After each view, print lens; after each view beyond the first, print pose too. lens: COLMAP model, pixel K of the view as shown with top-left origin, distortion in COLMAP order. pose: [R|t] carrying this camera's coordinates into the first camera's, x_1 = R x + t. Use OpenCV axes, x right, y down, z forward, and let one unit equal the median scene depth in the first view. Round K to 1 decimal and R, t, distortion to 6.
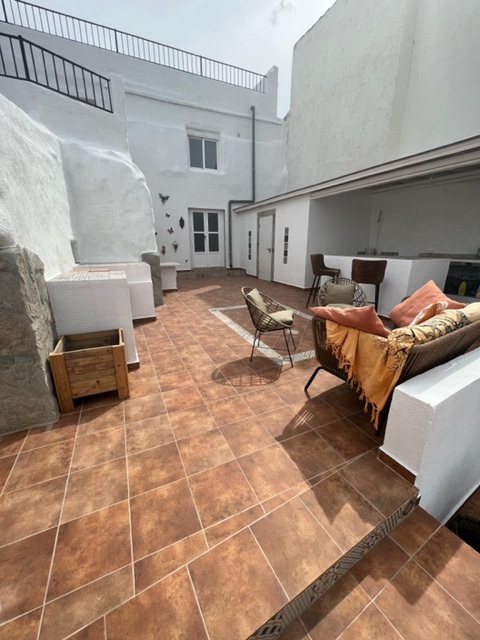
lens RADIAL K [[255.9, 0, 242.1], [0, 255.9, 320.6], [0, 0, 1]] dist [0.001345, 0.000174]
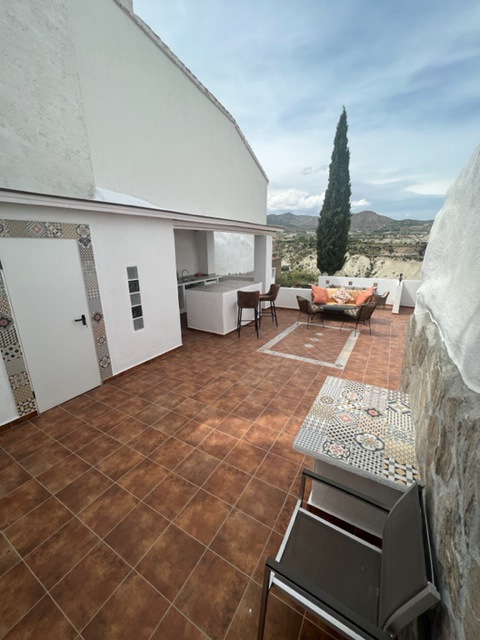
lens RADIAL K [[255.9, 0, 242.1], [0, 255.9, 320.6], [0, 0, 1]] dist [0.001345, 0.000174]
pose [[-0.568322, -0.219818, 0.792900, -0.610674], [0.245821, 0.874281, 0.418575, -0.651880], [-0.785227, 0.432797, -0.442837, 1.668668]]
